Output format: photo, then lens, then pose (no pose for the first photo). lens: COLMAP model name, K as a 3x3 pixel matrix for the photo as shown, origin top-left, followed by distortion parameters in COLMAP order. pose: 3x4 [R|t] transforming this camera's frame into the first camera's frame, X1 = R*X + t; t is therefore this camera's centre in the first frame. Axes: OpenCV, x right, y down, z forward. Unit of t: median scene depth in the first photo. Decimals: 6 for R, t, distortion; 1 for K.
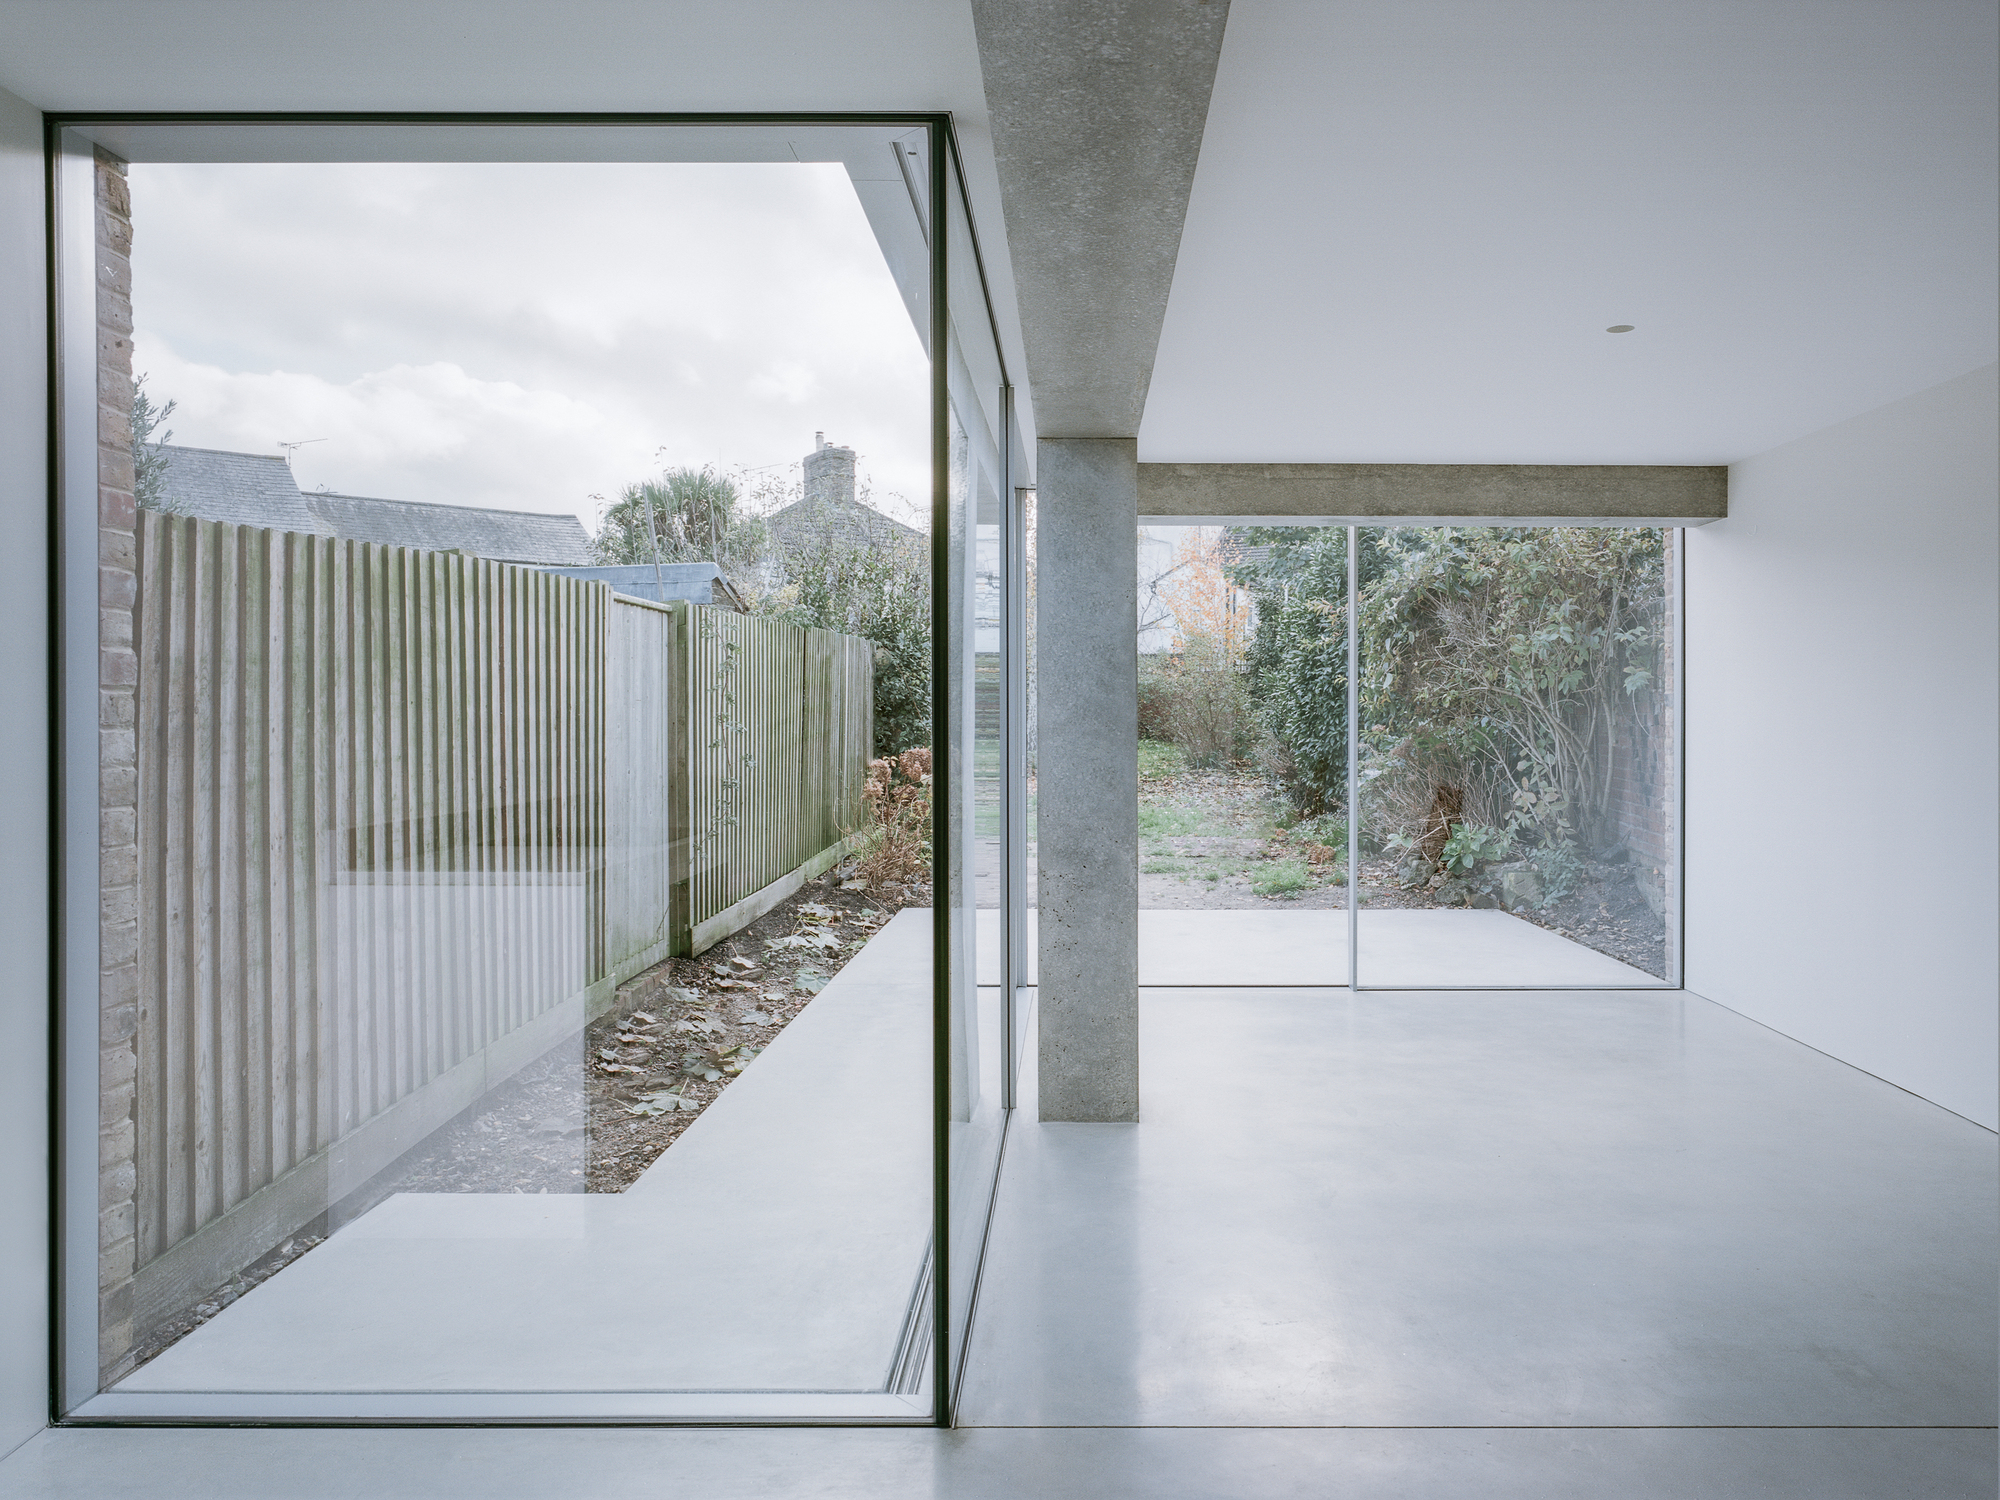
lens RADIAL K [[1320.0, 0, 1047.5], [0, 1320.0, 710.6], [0, 0, 1]] dist [-0.022532, 0.014906]
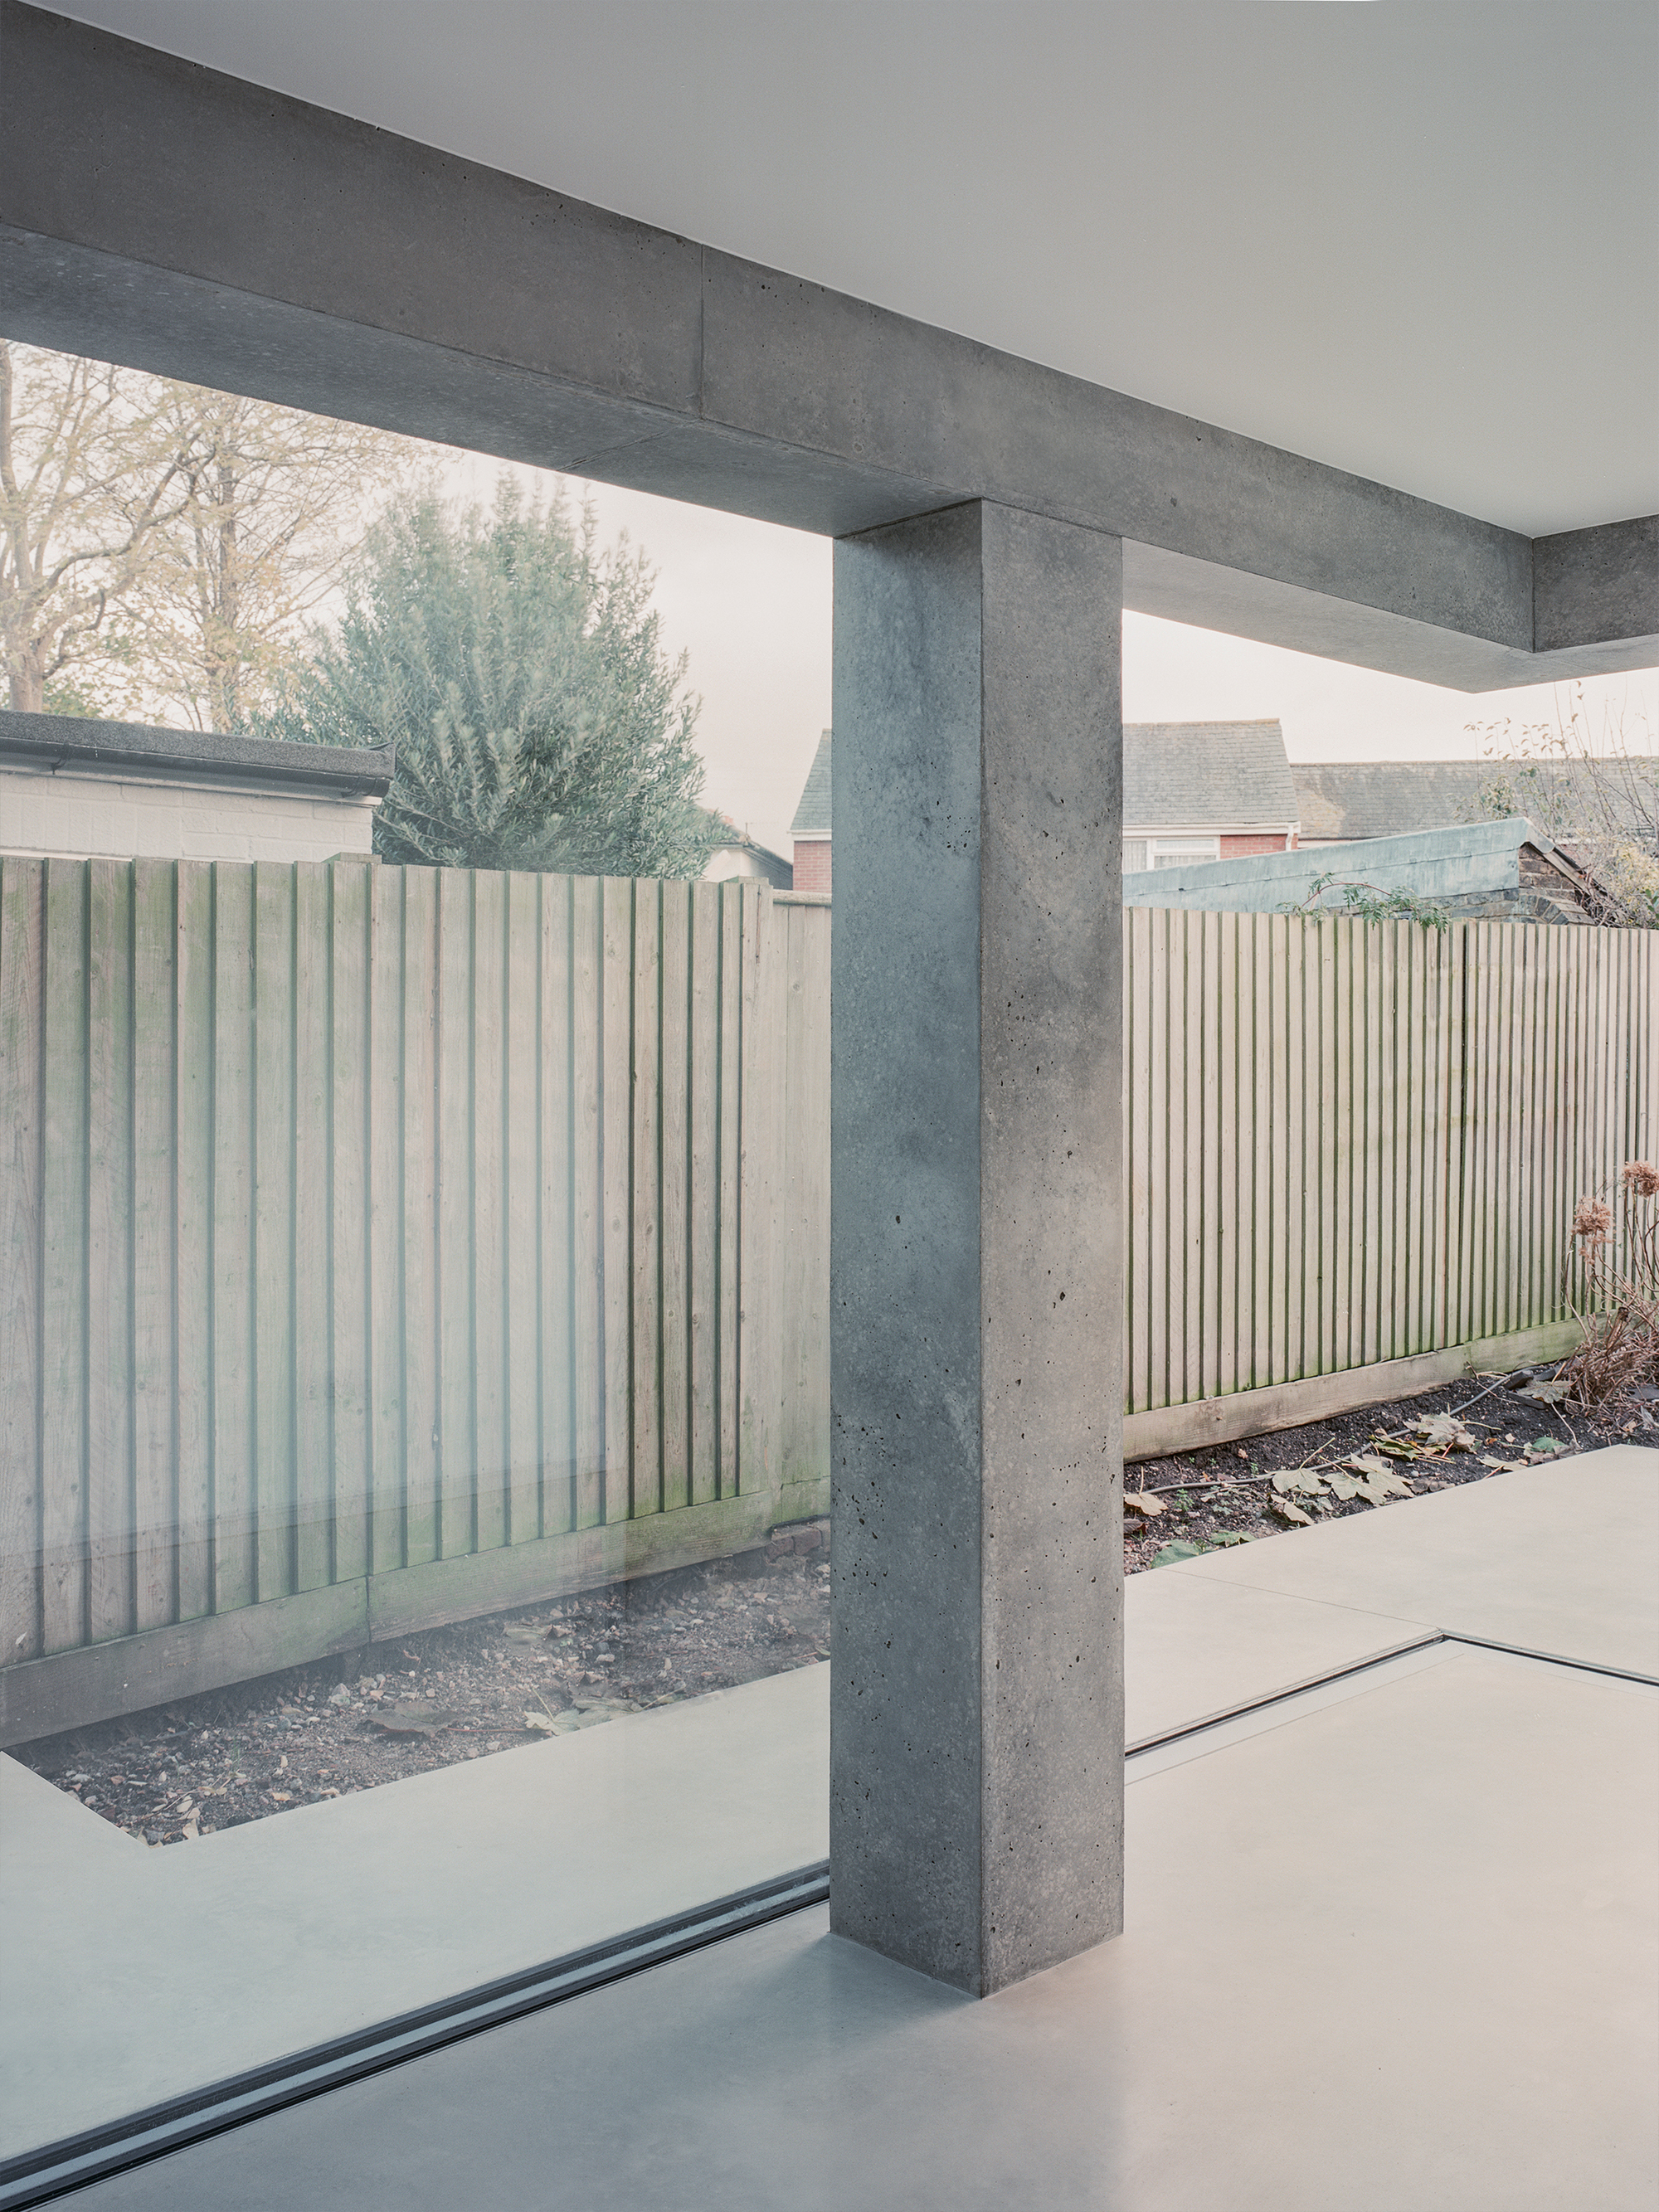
lens RADIAL K [[1984.2, 0, 917.3], [0, 1984.2, 1012.1], [0, 0, 1]] dist [-0.003180, -0.012765]
pose [[0.713767, -0.023863, -0.699976, 0.527168], [0.008023, 0.999632, -0.025898, -0.008792], [0.700337, 0.012869, 0.713696, 0.483381]]
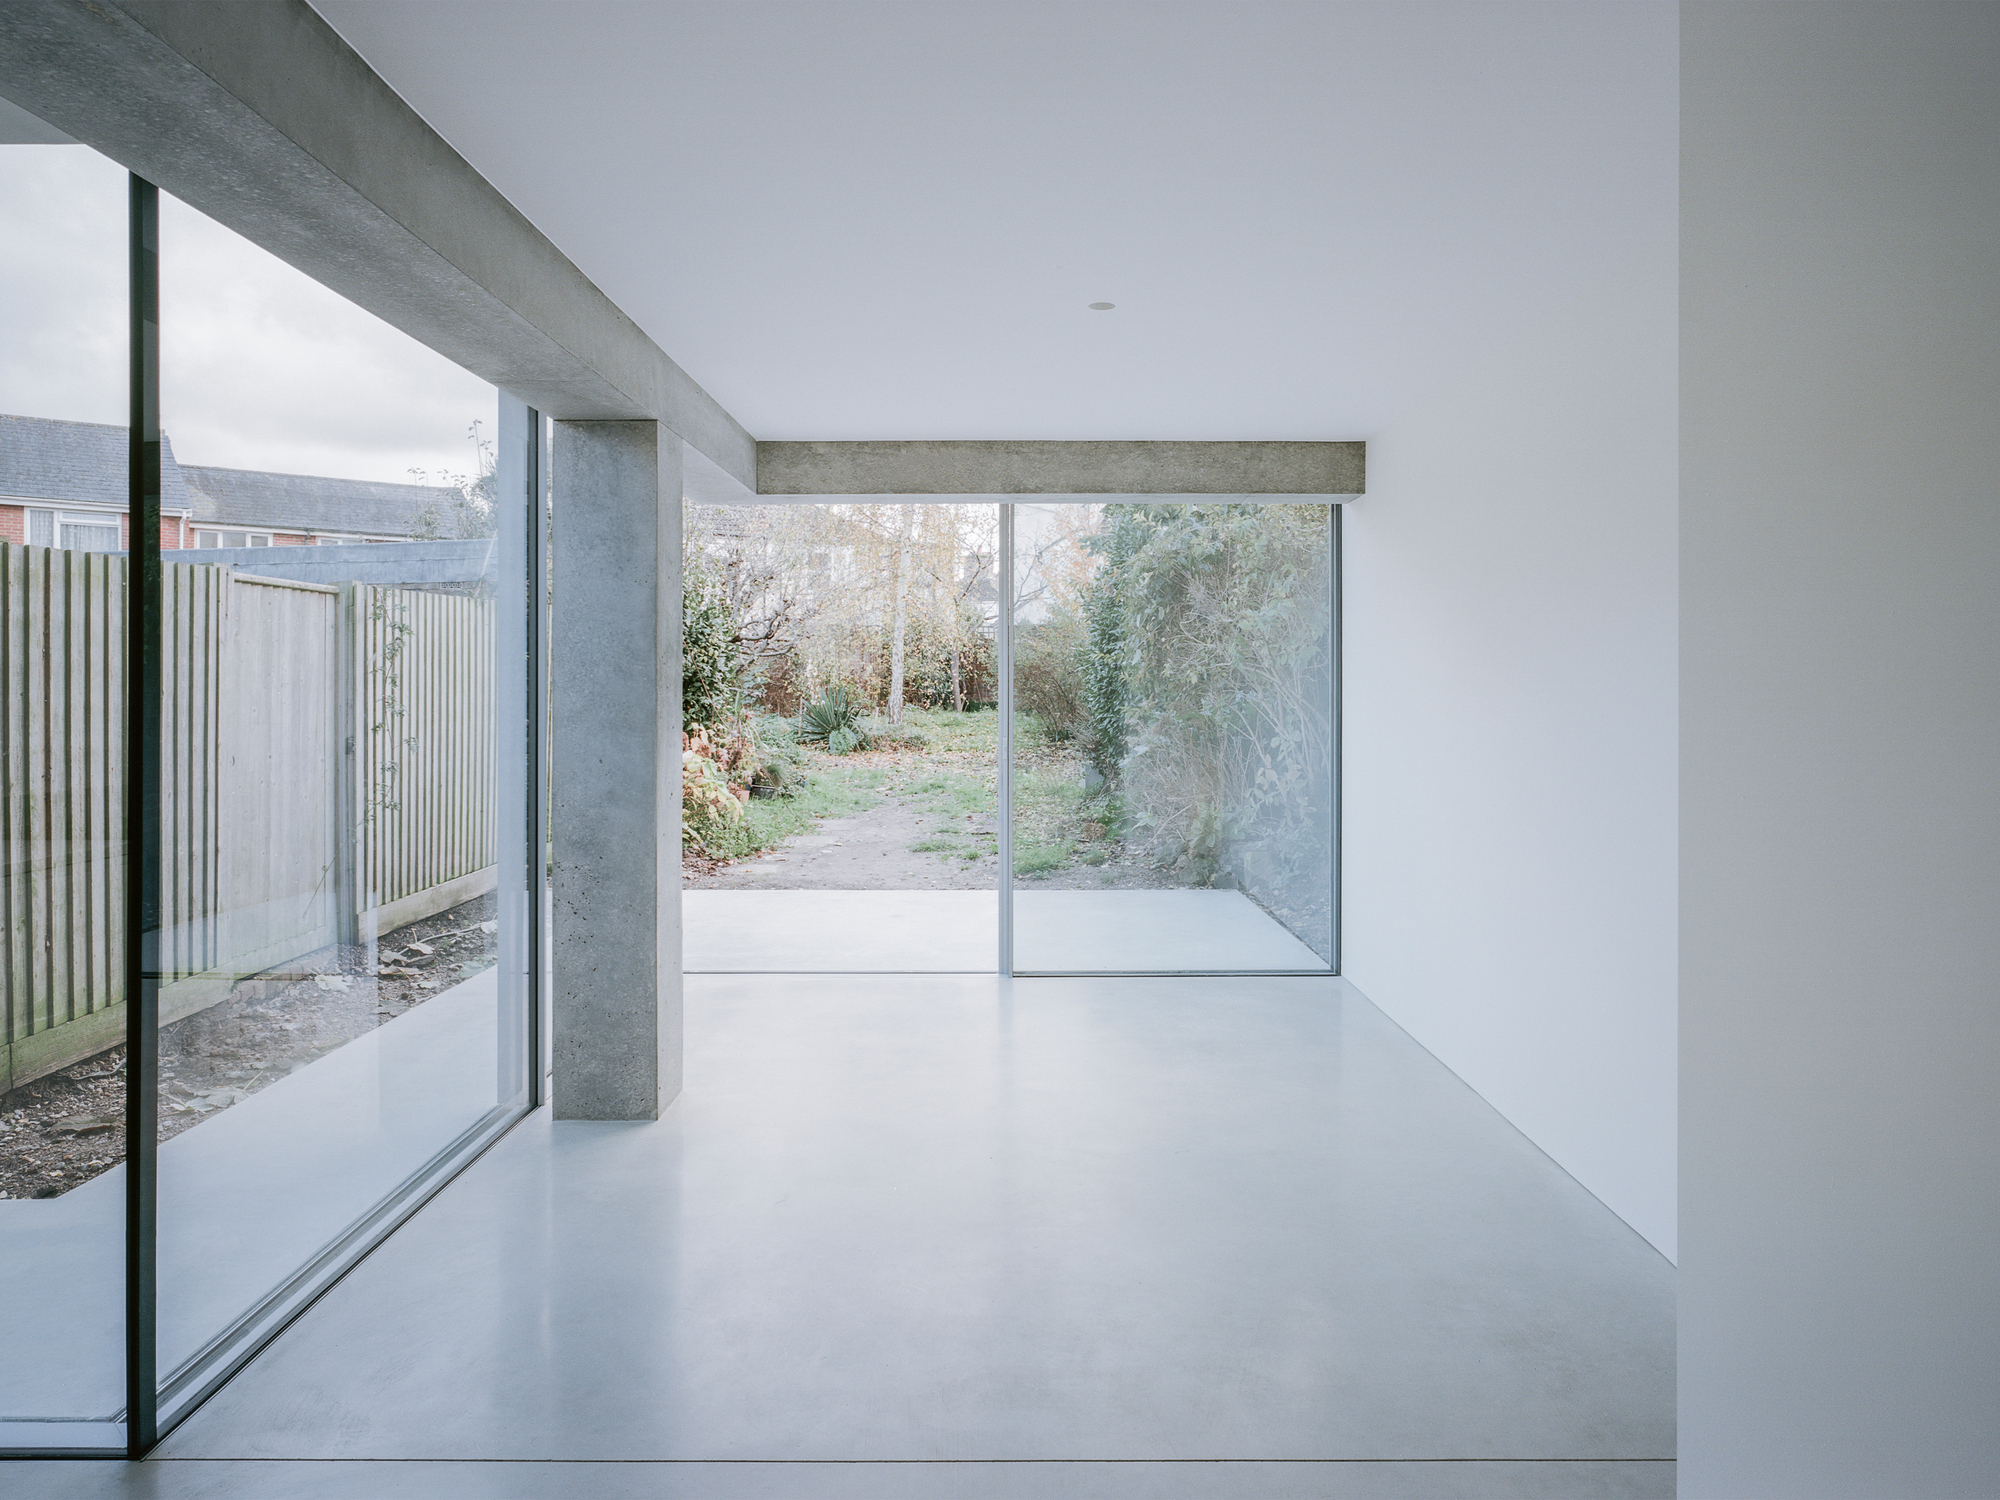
lens RADIAL K [[1320.0, 0, 967.7], [0, 1320.0, 666.5], [0, 0, 1]] dist [-0.022532, 0.014906]
pose [[0.999991, -0.003901, -0.001396, 0.295901], [0.003886, 0.999933, -0.010927, -0.011315], [0.001439, 0.010922, 0.999939, 0.023905]]
